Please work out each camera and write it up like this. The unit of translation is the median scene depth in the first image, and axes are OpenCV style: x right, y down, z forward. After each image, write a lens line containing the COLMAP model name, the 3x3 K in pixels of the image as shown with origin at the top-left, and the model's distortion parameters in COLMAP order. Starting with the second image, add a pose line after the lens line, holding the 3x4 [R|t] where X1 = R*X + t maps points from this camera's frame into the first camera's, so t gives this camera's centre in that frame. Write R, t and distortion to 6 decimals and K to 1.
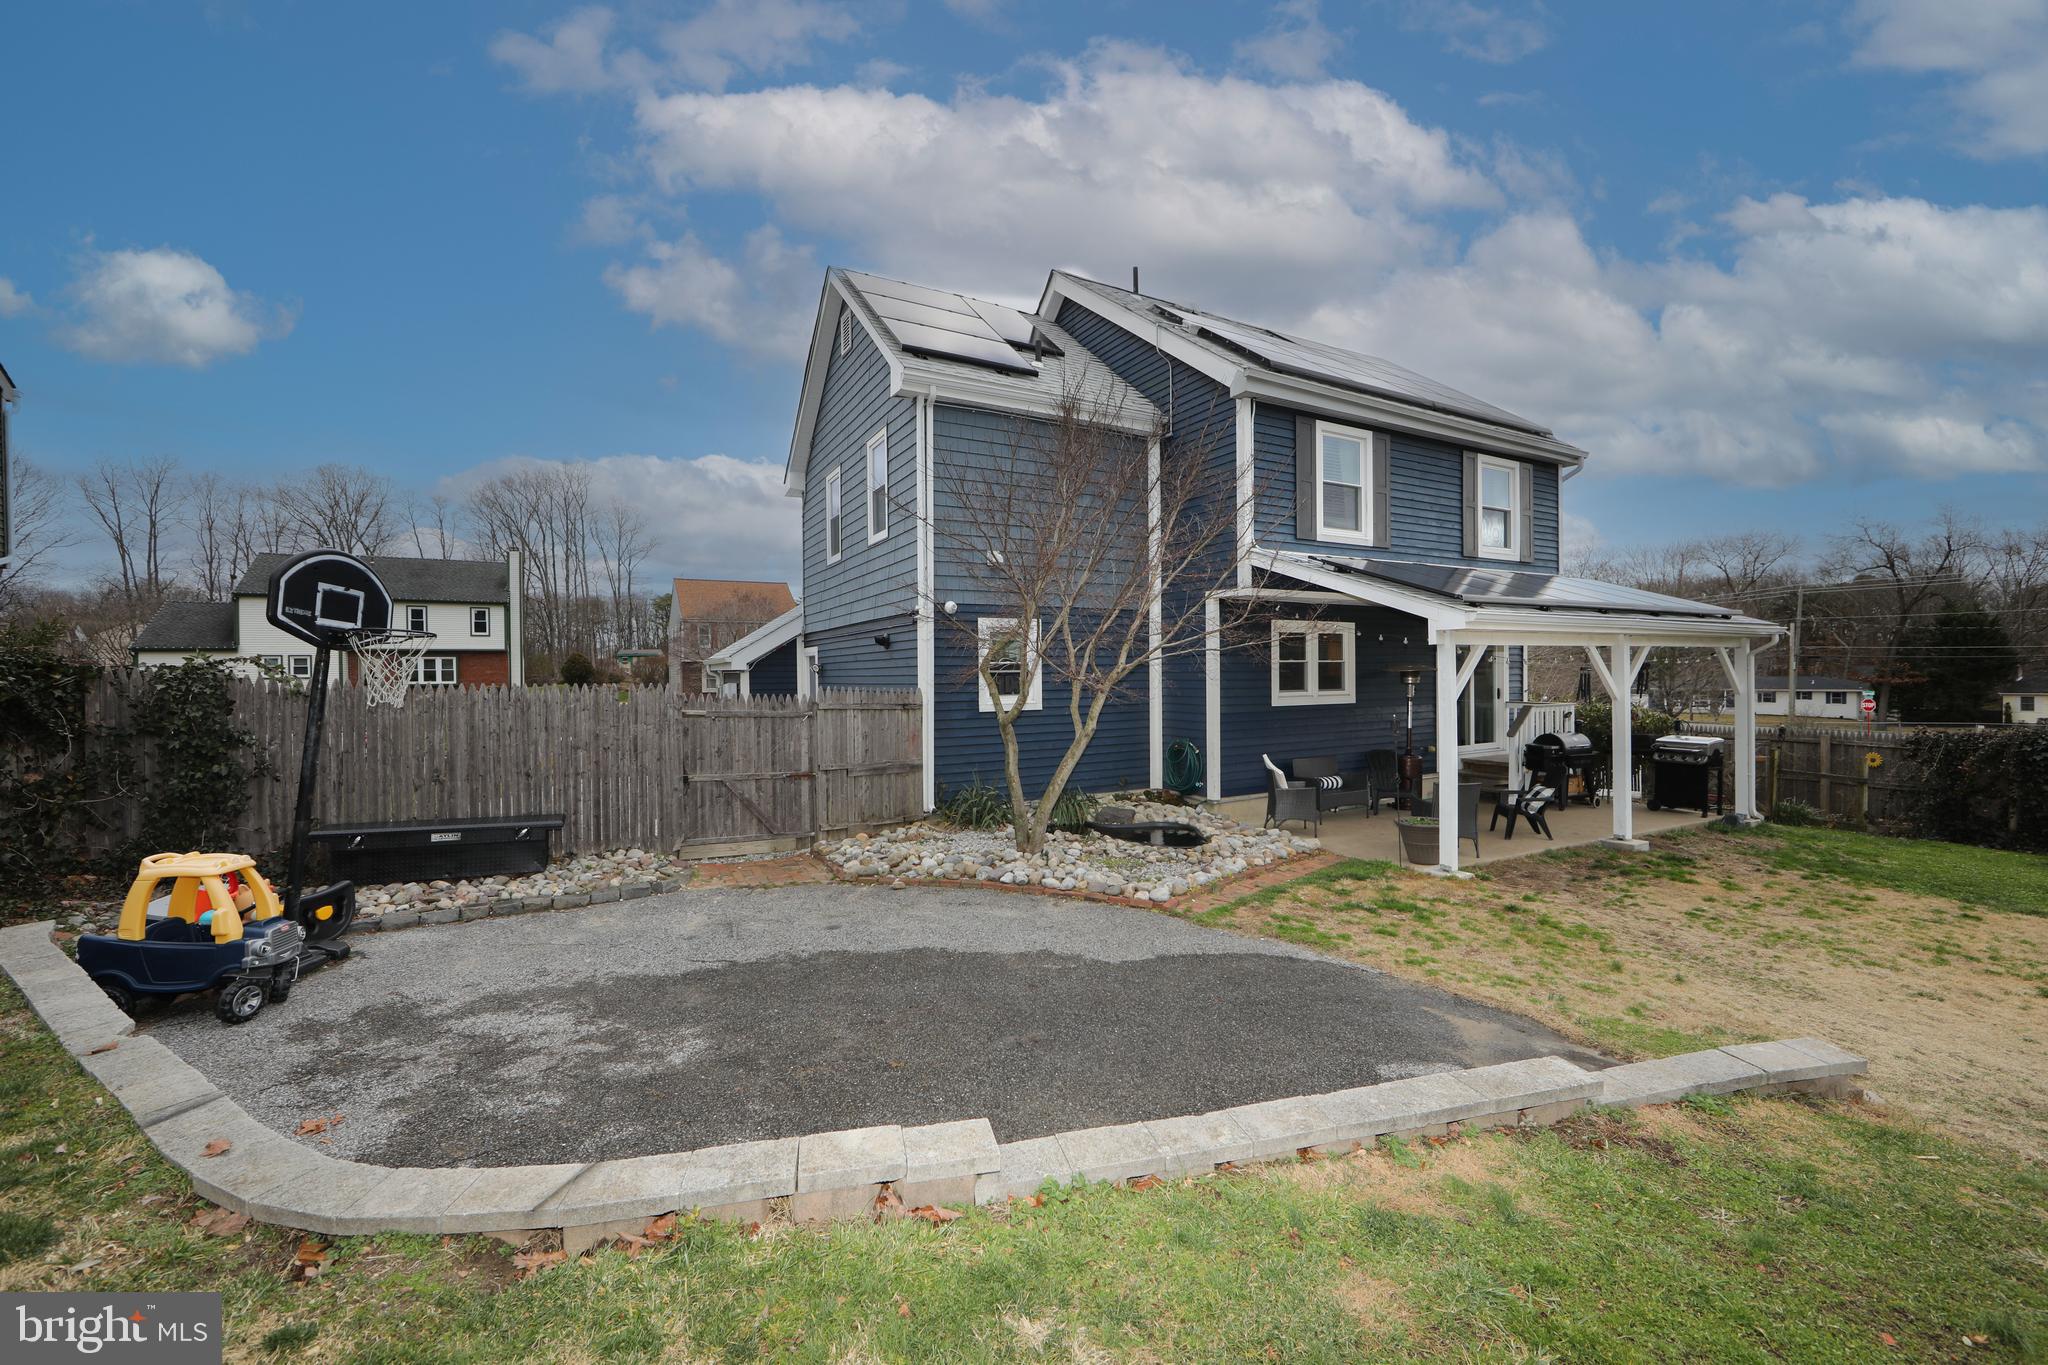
lens RADIAL K [[801.1, 0, 1029.6], [0, 801.1, 683.7], [0, 0, 1]] dist [-0.002803, -0.000384]
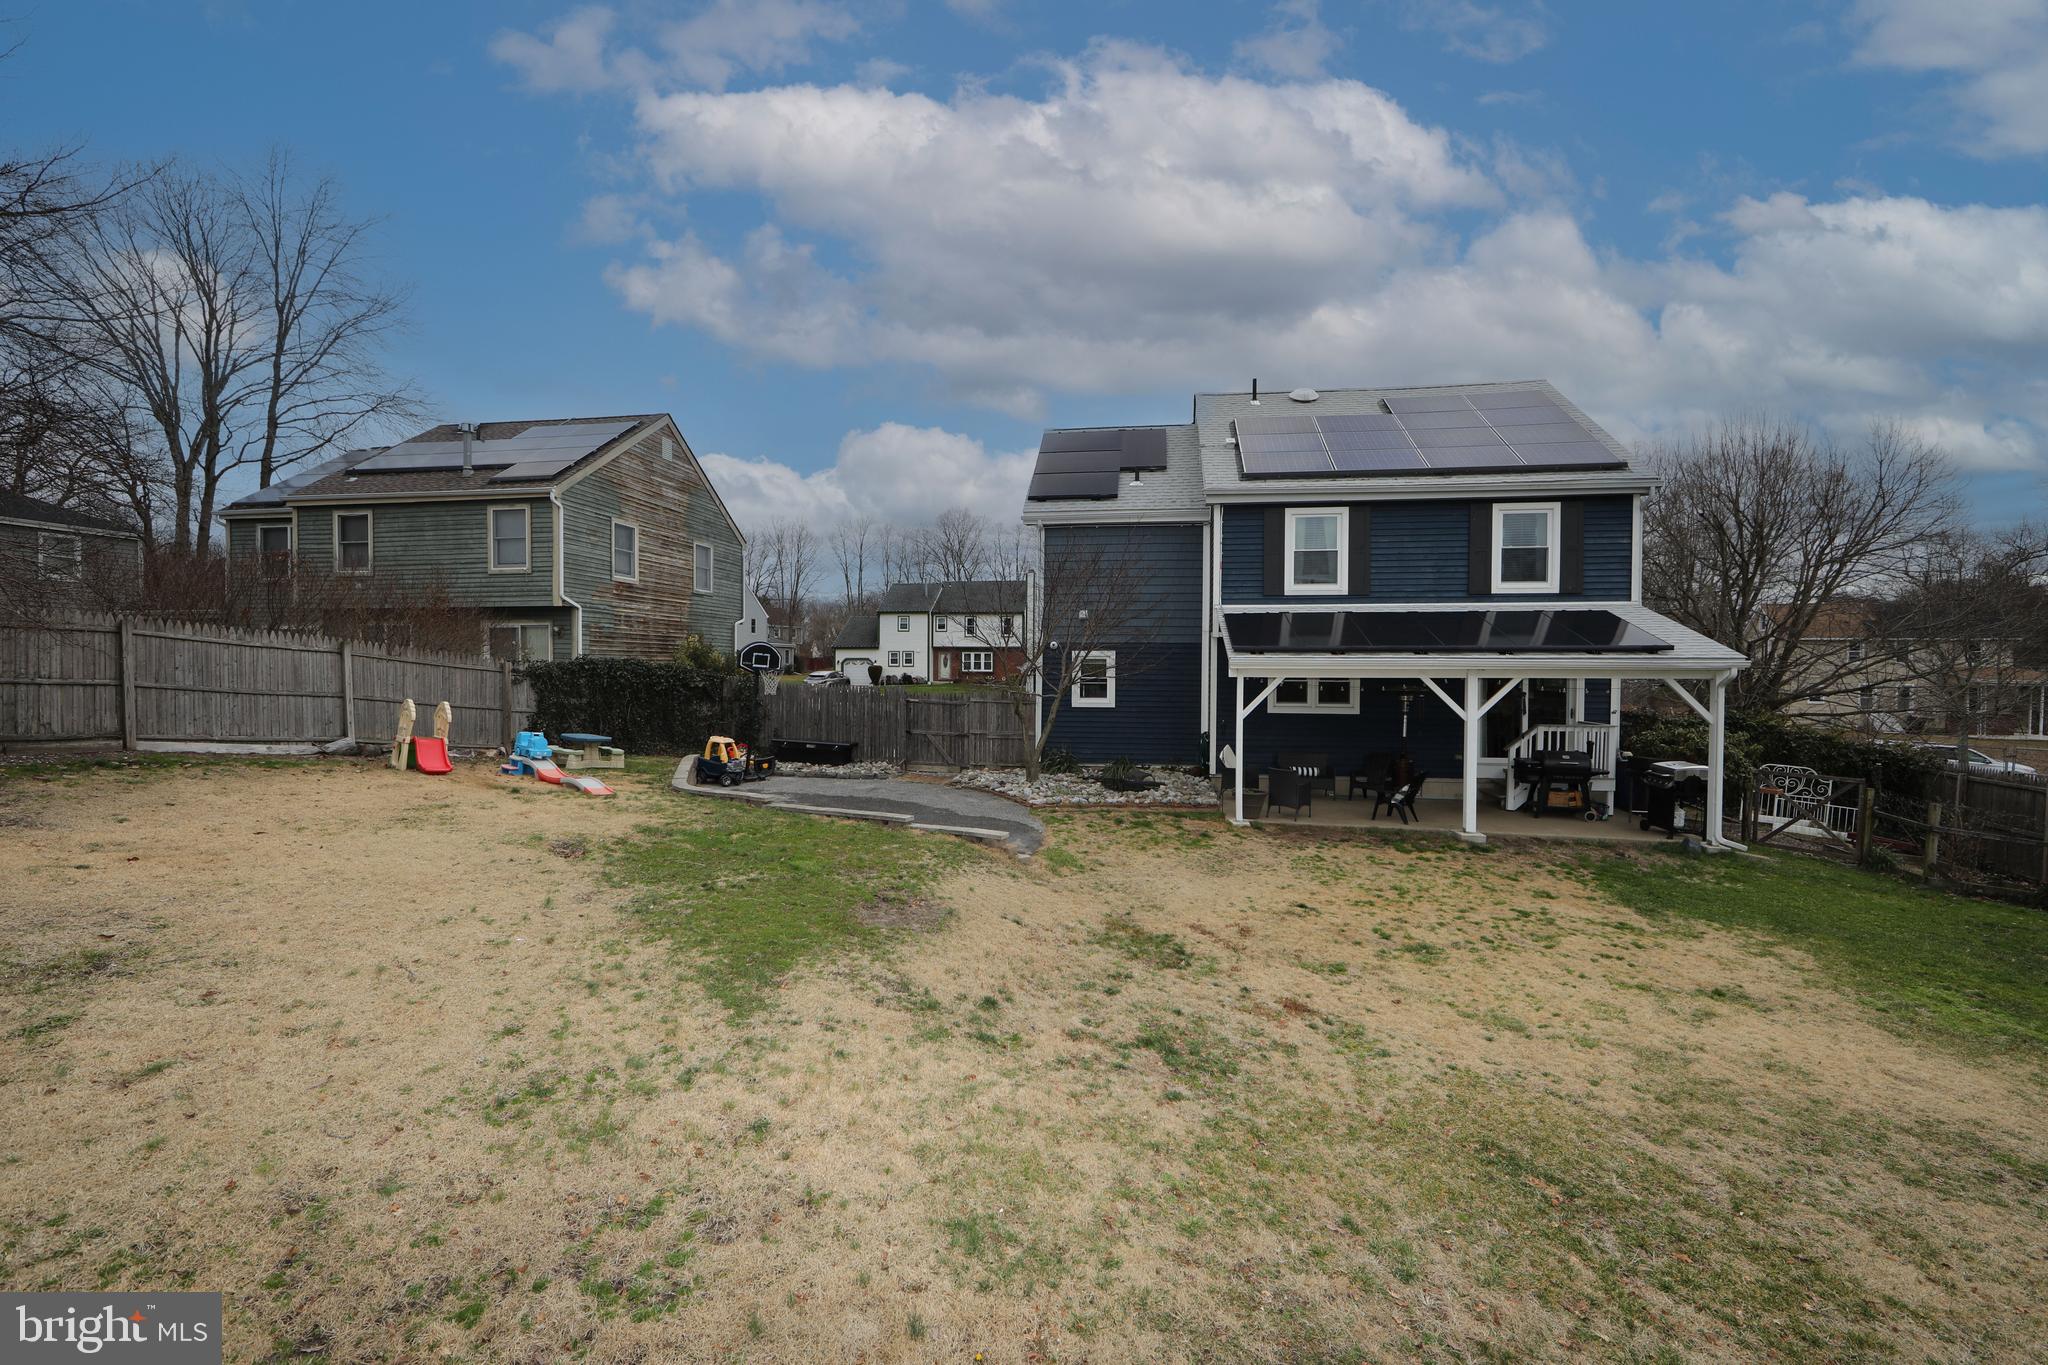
lens RADIAL K [[807.7, 0, 1024.0], [0, 807.7, 682.5], [0, 0, 1]] dist [-0.003673, 0.000028]
pose [[0.792881, 0.028526, -0.608709, 1.040612], [-0.020529, 0.999587, 0.020104, -0.056097], [0.609031, -0.003444, 0.793139, -0.468656]]
